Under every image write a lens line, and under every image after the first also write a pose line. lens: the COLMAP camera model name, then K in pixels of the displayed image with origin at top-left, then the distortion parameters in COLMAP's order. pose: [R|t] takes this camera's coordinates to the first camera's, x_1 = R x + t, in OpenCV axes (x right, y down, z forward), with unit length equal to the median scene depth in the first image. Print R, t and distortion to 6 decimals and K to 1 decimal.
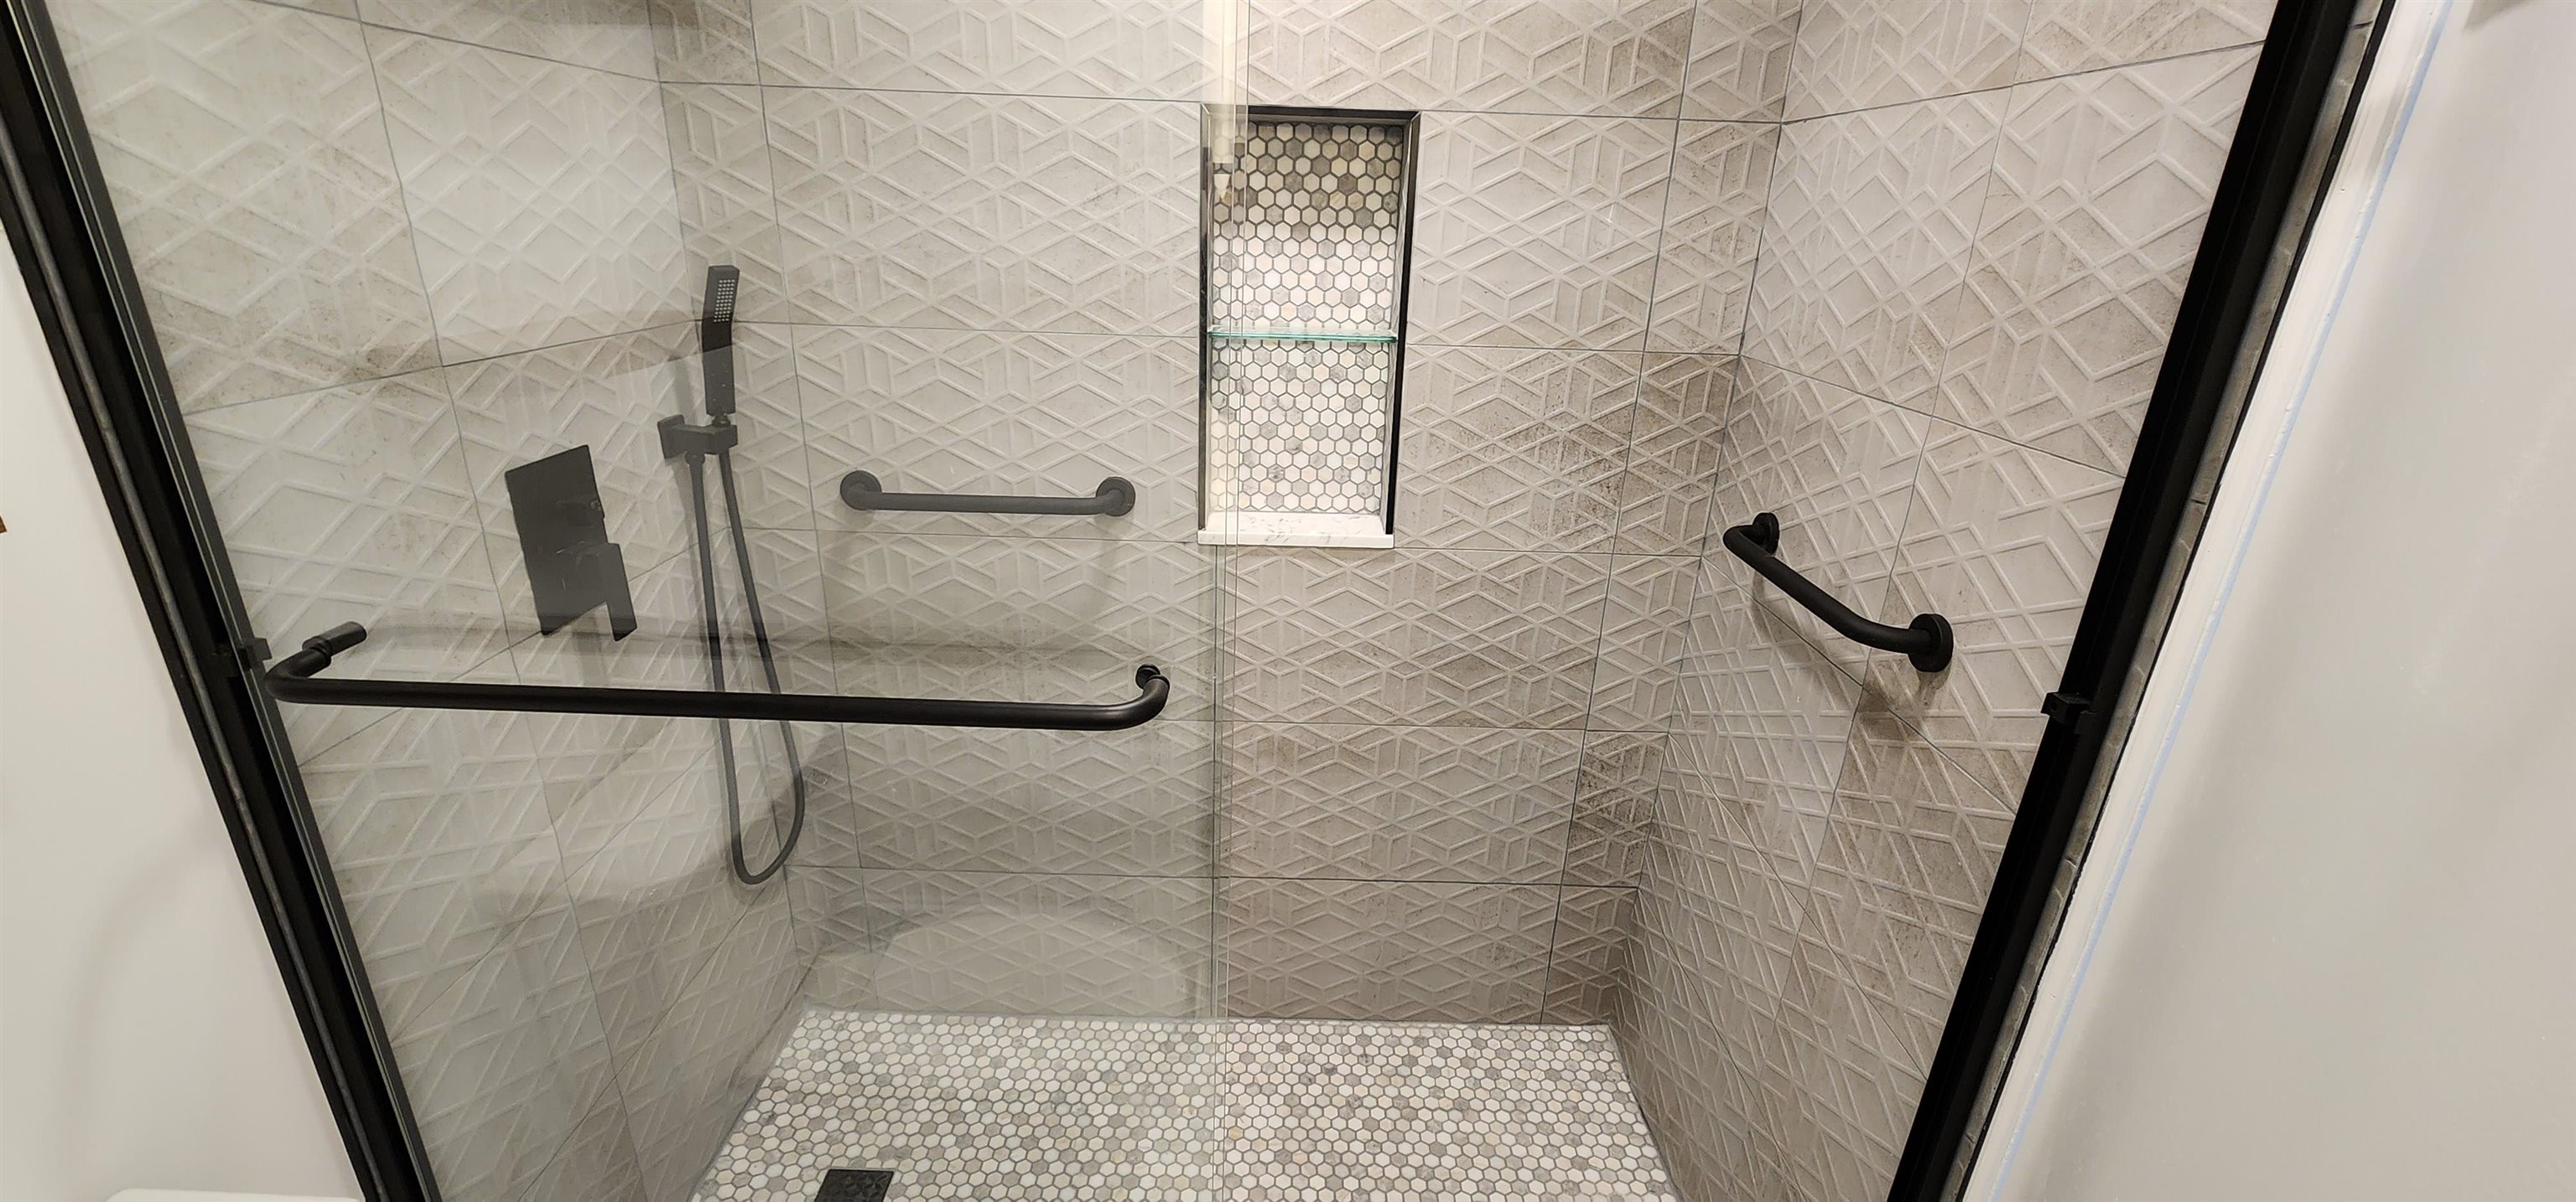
lens RADIAL K [[1053.1, 0, 1278.6], [0, 1053.1, 615.0], [0, 0, 1]] dist [-0.000743, 0.000226]
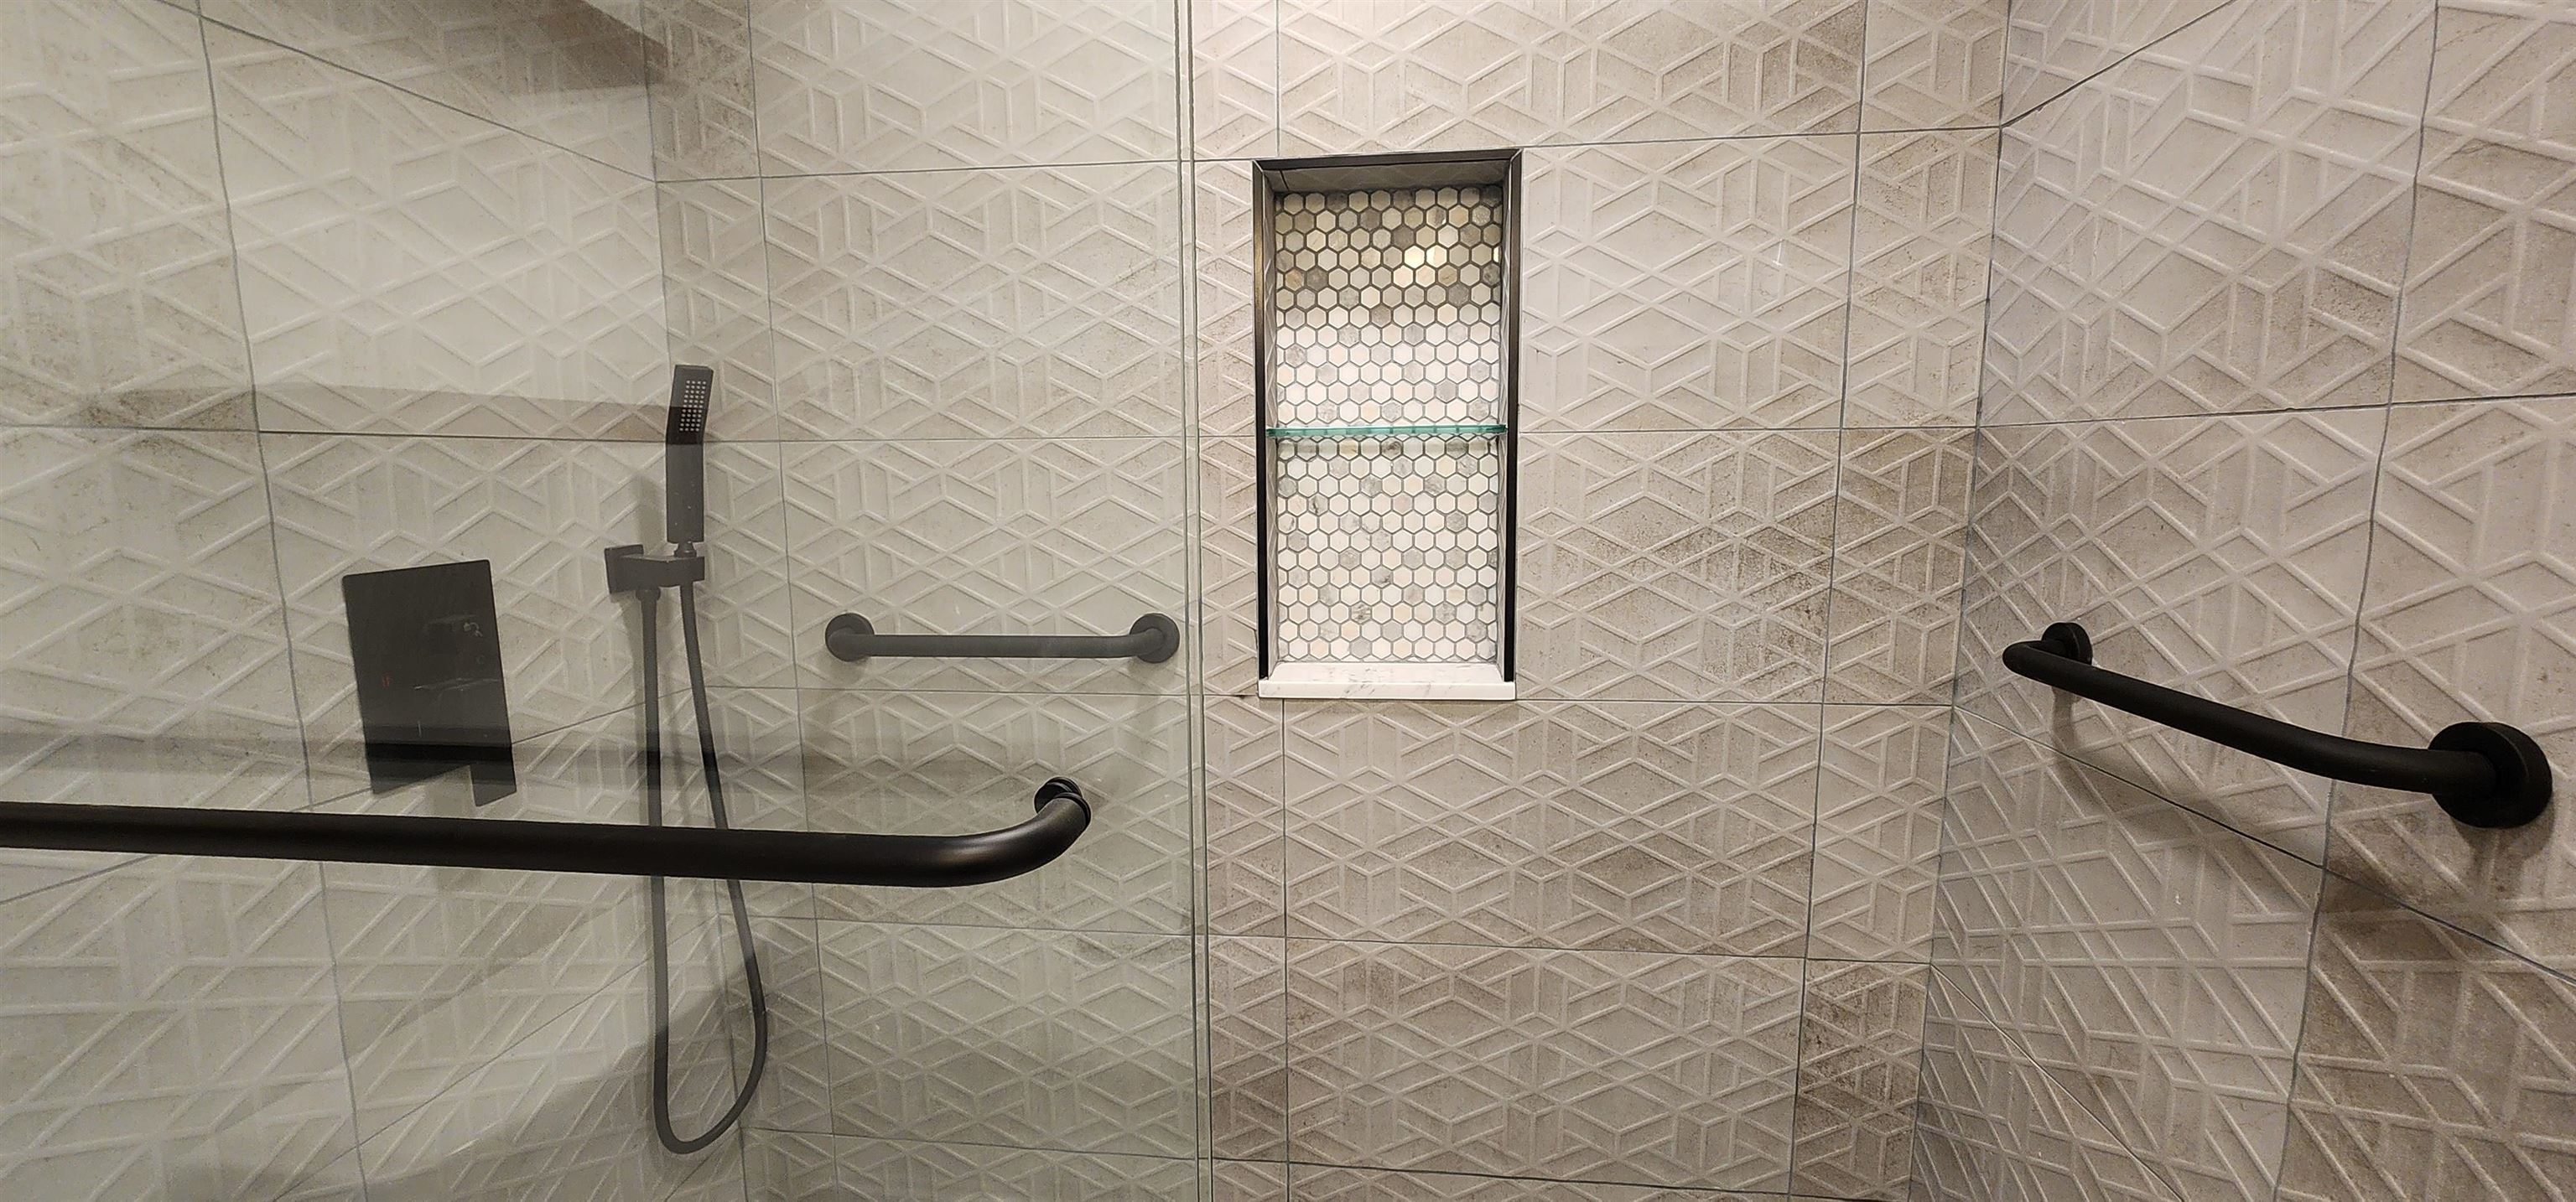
lens RADIAL K [[1053.1, 0, 1278.6], [0, 1053.1, 615.0], [0, 0, 1]] dist [-0.000743, 0.000226]
pose [[0.992497, -0.025606, -0.119556, 0.034952], [-0.001617, 0.974990, -0.222241, 0.048937], [0.122257, 0.220767, 0.967634, 0.256281]]
